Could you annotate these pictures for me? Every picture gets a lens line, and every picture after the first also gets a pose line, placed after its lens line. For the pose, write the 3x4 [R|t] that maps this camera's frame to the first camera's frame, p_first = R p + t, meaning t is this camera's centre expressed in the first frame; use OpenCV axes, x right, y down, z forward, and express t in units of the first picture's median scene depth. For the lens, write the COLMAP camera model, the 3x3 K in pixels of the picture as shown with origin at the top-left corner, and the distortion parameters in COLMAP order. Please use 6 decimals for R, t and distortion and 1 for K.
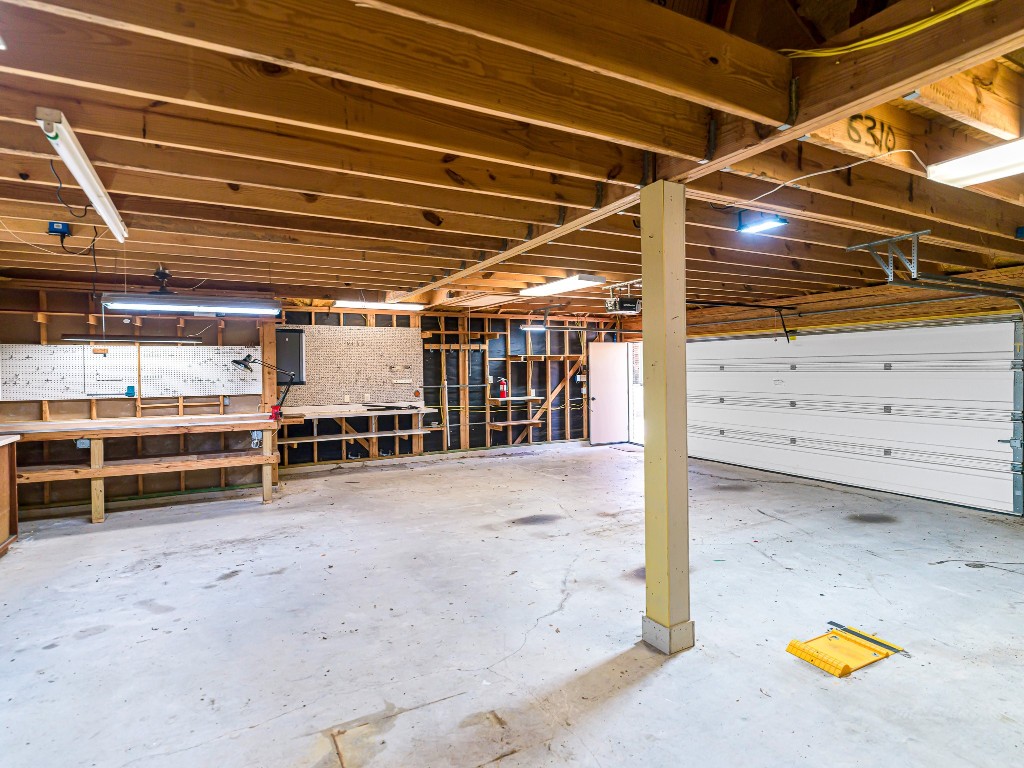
lens RADIAL K [[504.0, 0, 512.0], [0, 504.0, 384.0], [0, 0, 1]] dist [-0.000591, -0.000355]
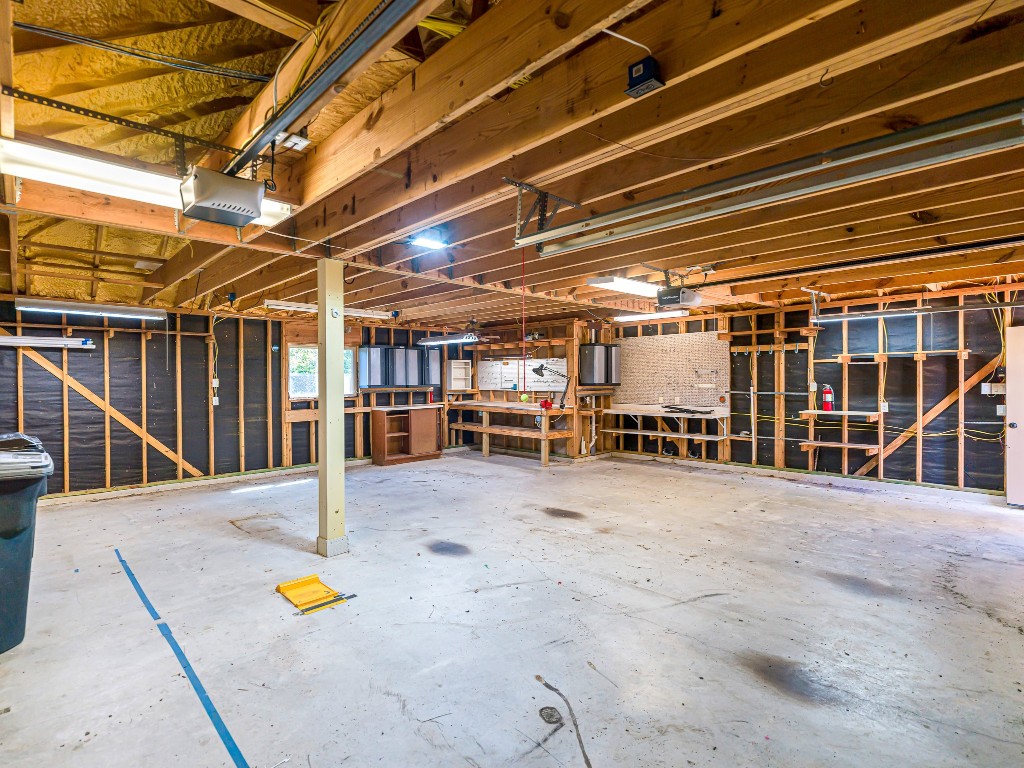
lens RADIAL K [[504.0, 0, 512.0], [0, 504.0, 384.0], [0, 0, 1]] dist [-0.000591, -0.000355]
pose [[0.315678, 0.021498, -0.948623, 0.626498], [-0.025558, 0.999573, 0.014148, -0.013573], [0.948522, 0.019779, 0.316093, 0.329302]]
